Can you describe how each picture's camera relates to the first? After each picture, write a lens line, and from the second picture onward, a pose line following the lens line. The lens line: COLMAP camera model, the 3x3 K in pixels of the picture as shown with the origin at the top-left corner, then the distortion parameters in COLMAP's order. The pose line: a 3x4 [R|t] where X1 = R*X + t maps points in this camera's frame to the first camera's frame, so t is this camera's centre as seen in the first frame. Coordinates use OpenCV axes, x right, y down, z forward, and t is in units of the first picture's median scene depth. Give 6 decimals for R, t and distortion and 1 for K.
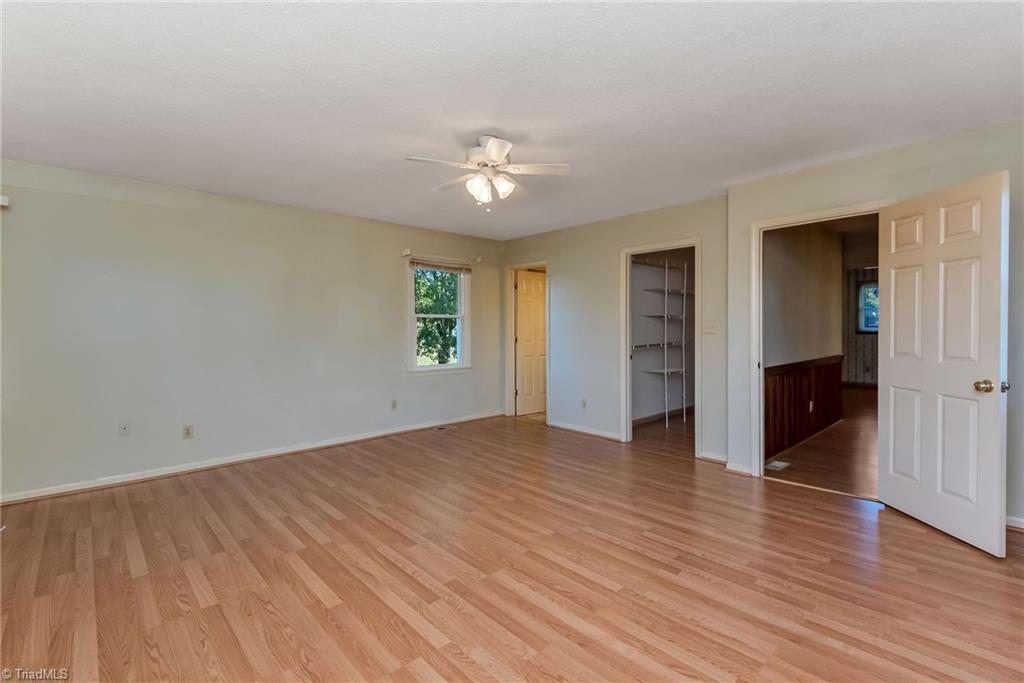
lens RADIAL K [[465.2, 0, 514.9], [0, 465.2, 331.0], [0, 0, 1]] dist [0.004694, -0.001253]
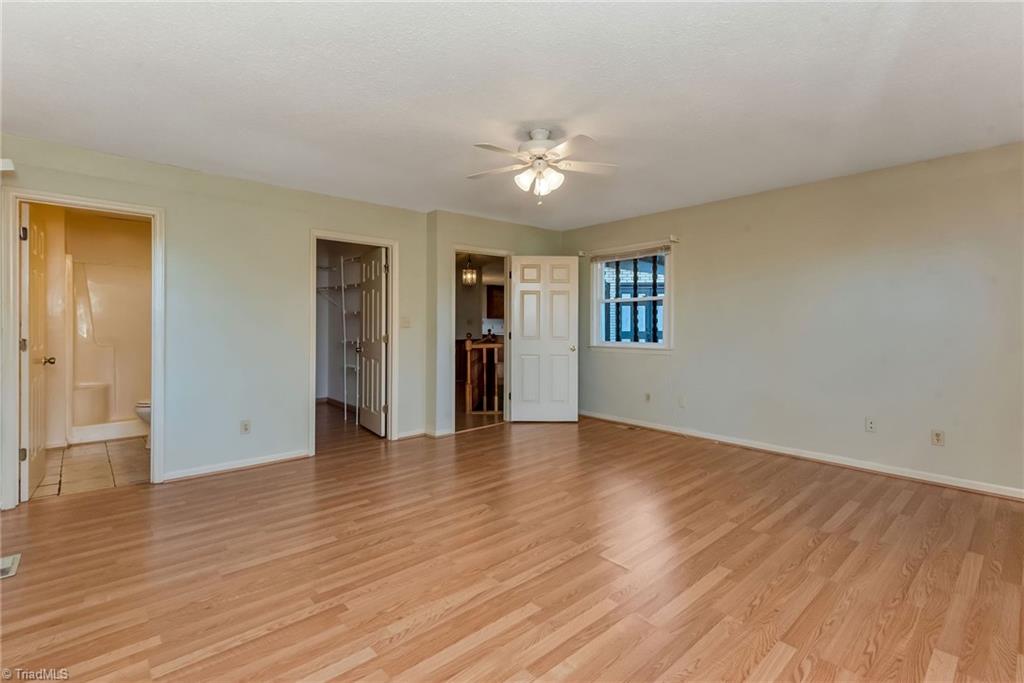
lens RADIAL K [[465.2, 0, 513.6], [0, 465.2, 338.9], [0, 0, 1]] dist [0.004694, -0.001253]
pose [[0.032012, -0.036542, 0.998819, -1.071305], [0.011060, 0.999283, 0.036204, -0.009032], [-0.999426, 0.009888, 0.032393, 1.045411]]
